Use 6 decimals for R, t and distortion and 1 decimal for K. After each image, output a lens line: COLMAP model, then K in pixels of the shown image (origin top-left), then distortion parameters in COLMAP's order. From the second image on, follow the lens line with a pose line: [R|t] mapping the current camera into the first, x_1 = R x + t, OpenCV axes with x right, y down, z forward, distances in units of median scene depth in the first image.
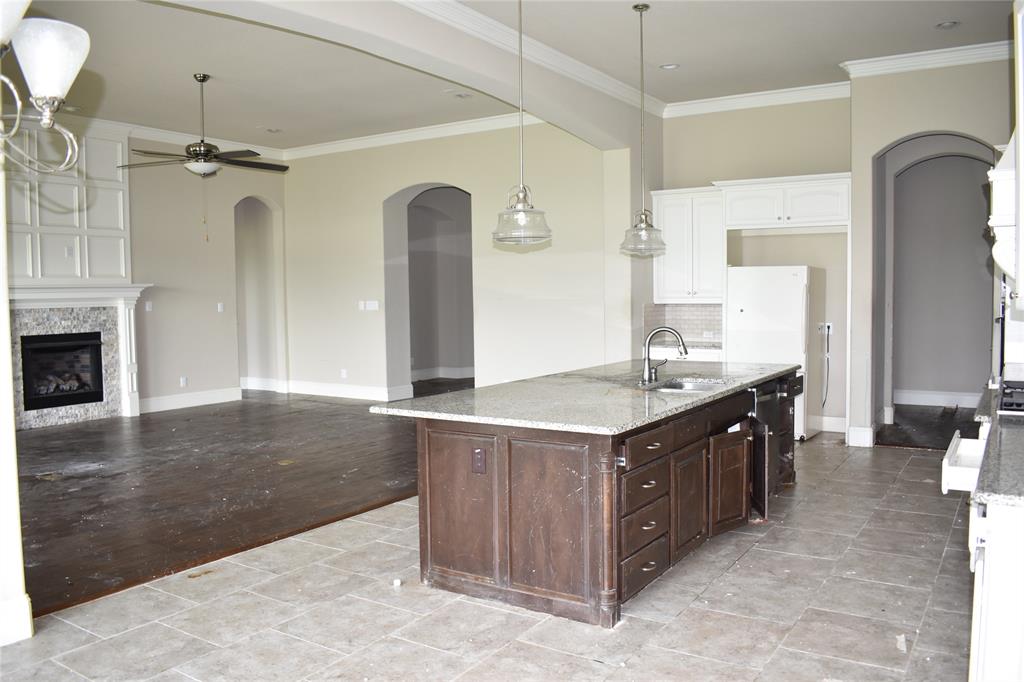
lens RADIAL K [[799.1, 0, 512.0], [0, 799.1, 341.0], [0, 0, 1]] dist [-0.082014, 0.005108]
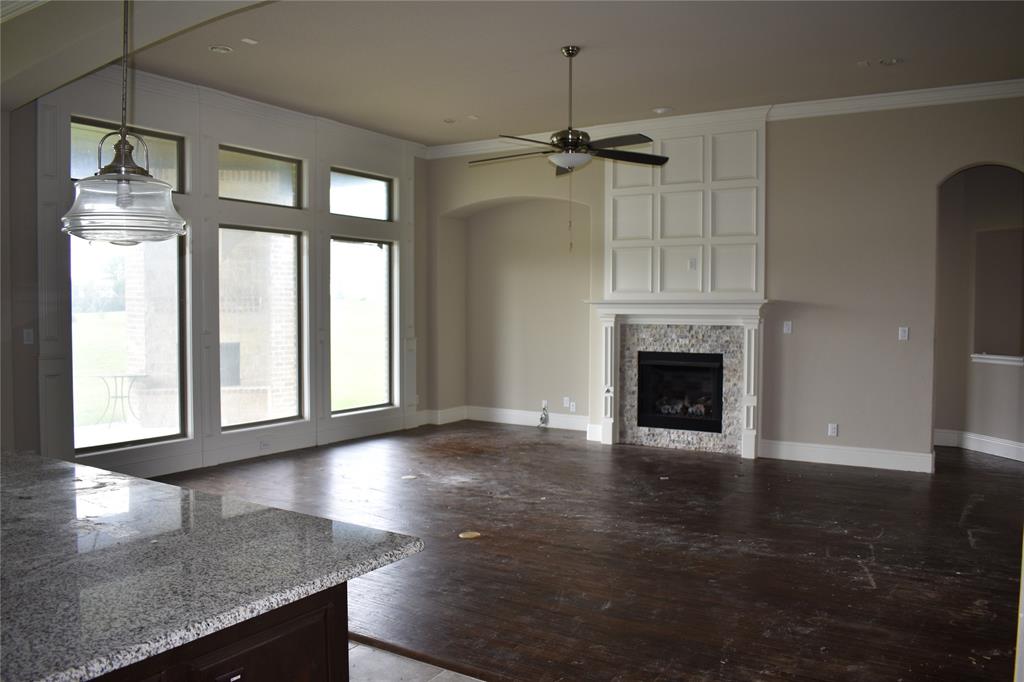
lens RADIAL K [[799.1, 0, 512.0], [0, 799.1, 341.0], [0, 0, 1]] dist [-0.082014, 0.005108]
pose [[0.012030, 0.051804, -0.998585, 0.364198], [-0.065159, 0.996575, 0.050915, -0.056997], [0.997802, 0.064455, 0.015365, 0.762172]]
